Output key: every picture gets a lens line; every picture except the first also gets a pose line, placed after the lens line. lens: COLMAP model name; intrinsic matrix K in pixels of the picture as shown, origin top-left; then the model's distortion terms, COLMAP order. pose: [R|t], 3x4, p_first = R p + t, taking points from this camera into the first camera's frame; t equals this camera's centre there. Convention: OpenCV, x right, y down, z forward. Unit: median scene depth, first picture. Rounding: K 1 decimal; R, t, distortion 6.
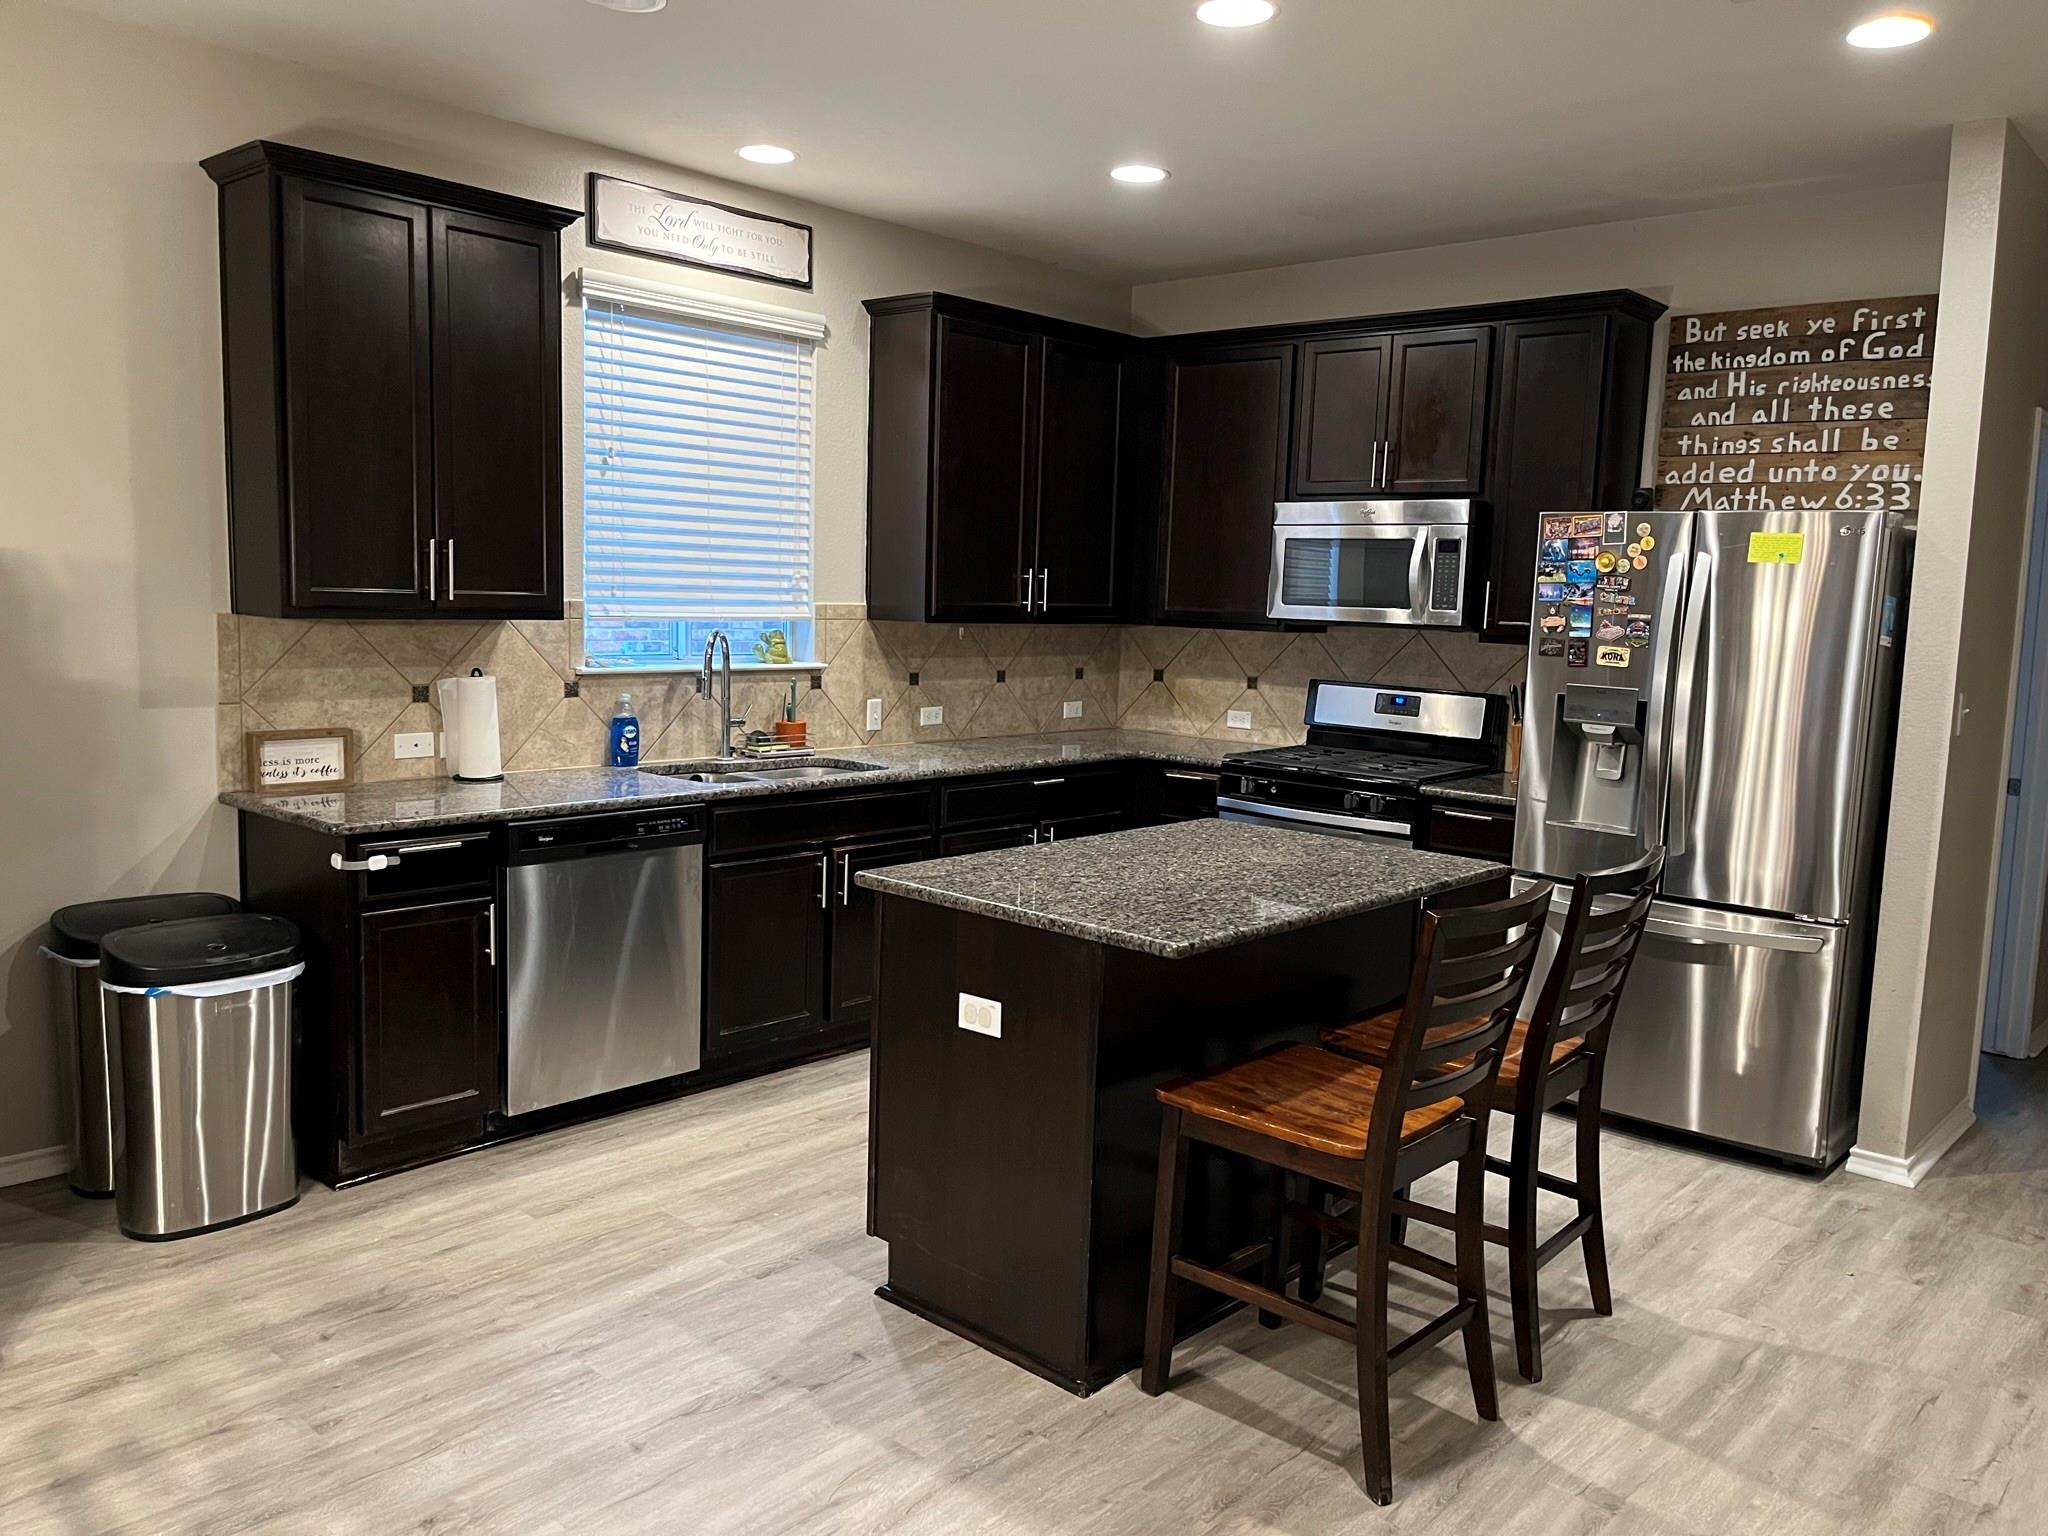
lens RADIAL K [[1547.1, 0, 1023.3], [0, 1547.1, 776.4], [0, 0, 1]] dist [0.059631, -0.066485]
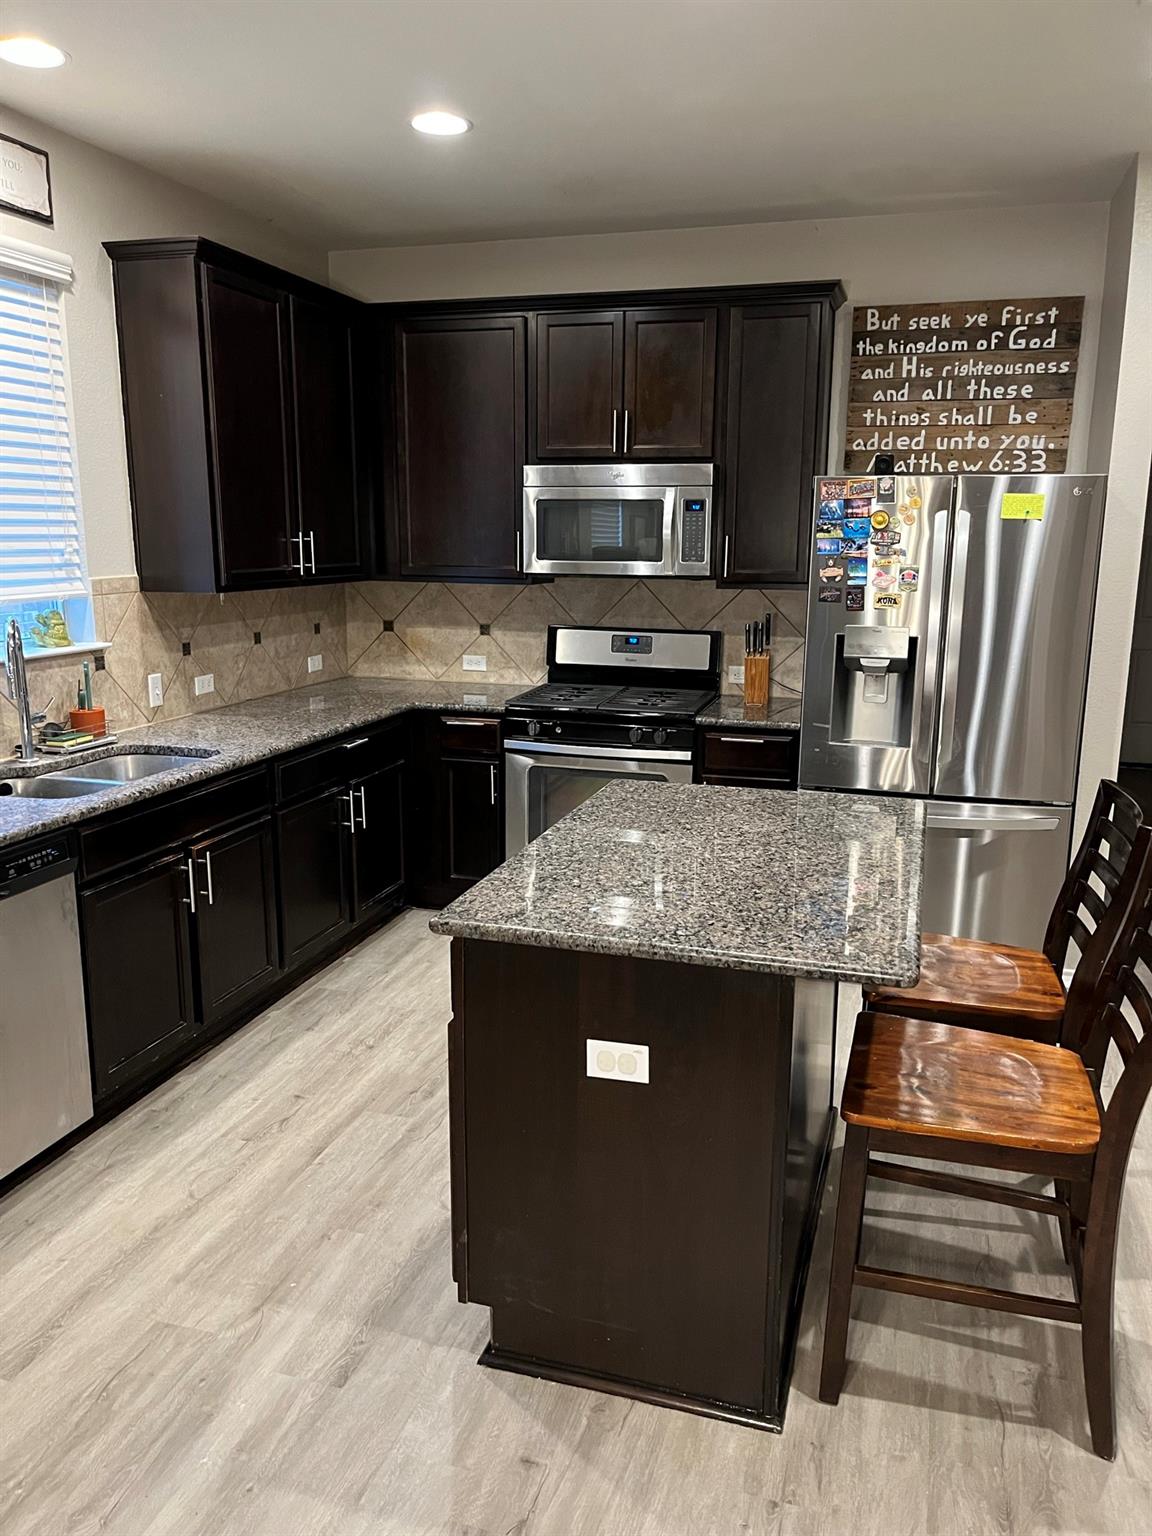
lens RADIAL K [[1160.3, 0, 571.1], [0, 1160.3, 779.0], [0, 0, 1]] dist [0.059631, -0.066485]
pose [[0.901890, -0.117918, 0.415559, -0.226261], [0.076973, 0.990494, 0.114006, -0.063206], [-0.425051, -0.070834, 0.902393, 0.295529]]
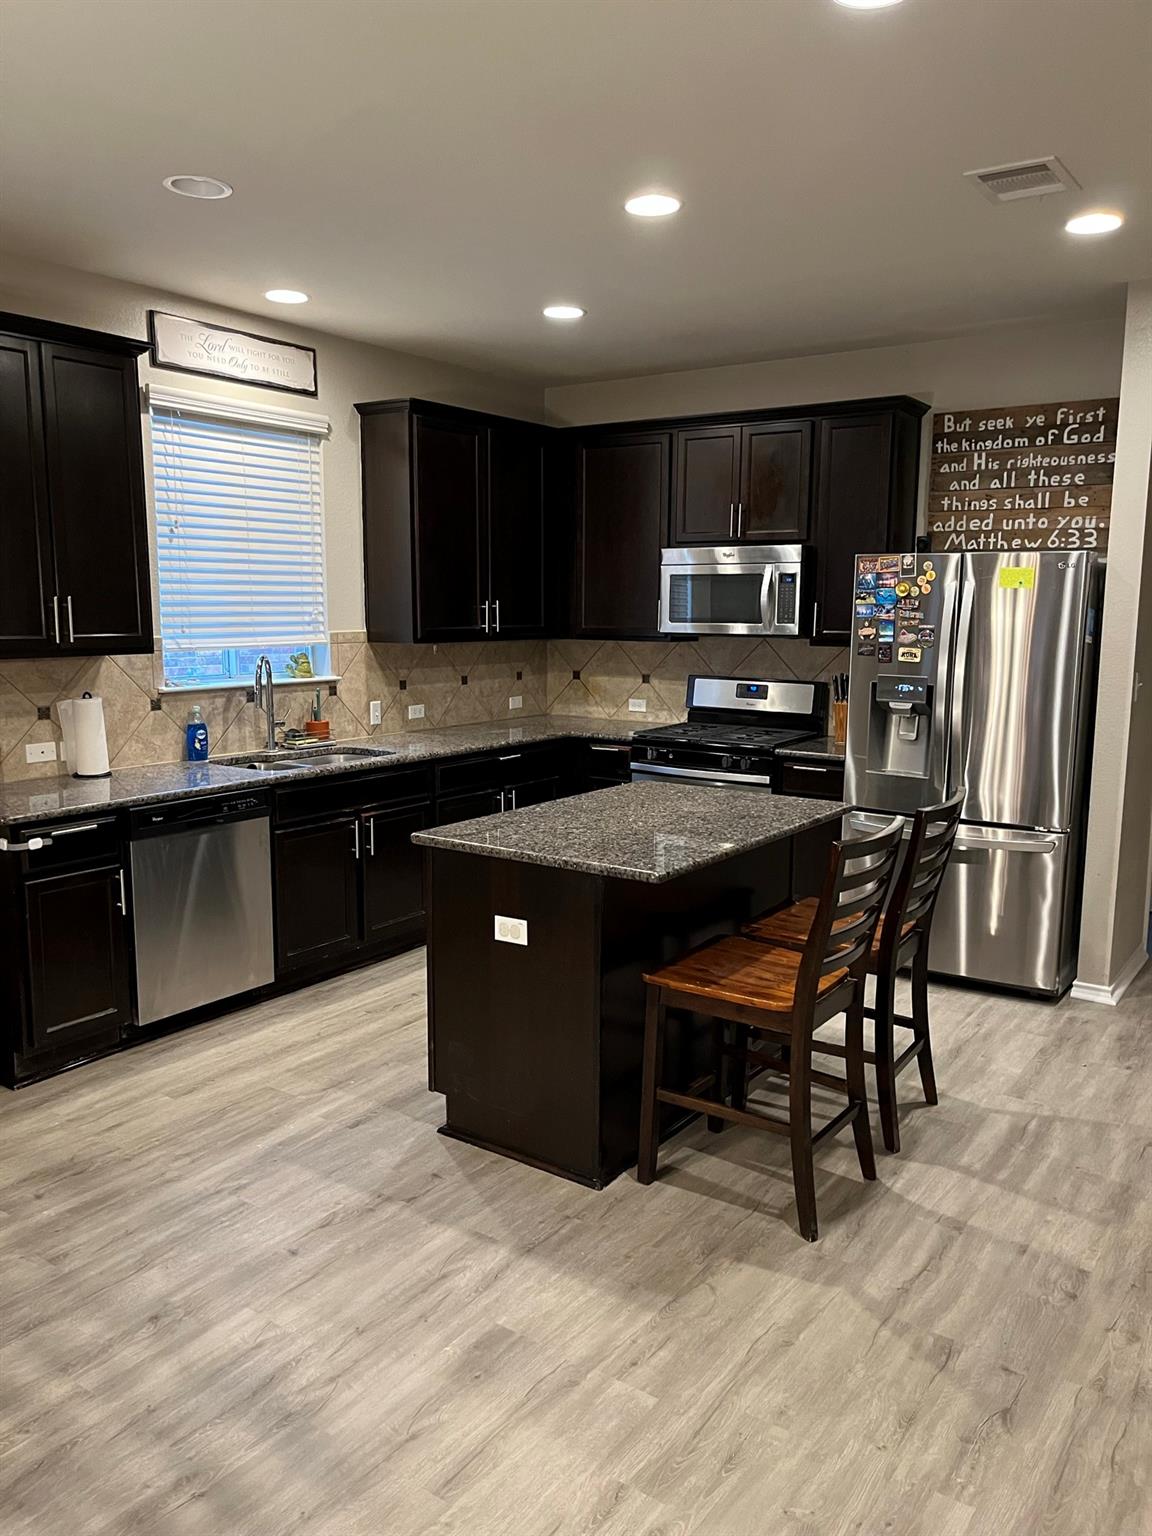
lens RADIAL K [[1160.3, 0, 572.1], [0, 1160.3, 781.2], [0, 0, 1]] dist [0.059631, -0.066485]
pose [[0.991626, -0.046468, 0.120493, -0.067496], [0.042471, 0.998466, 0.035536, -0.011954], [-0.121959, -0.030121, 0.992078, -0.037285]]
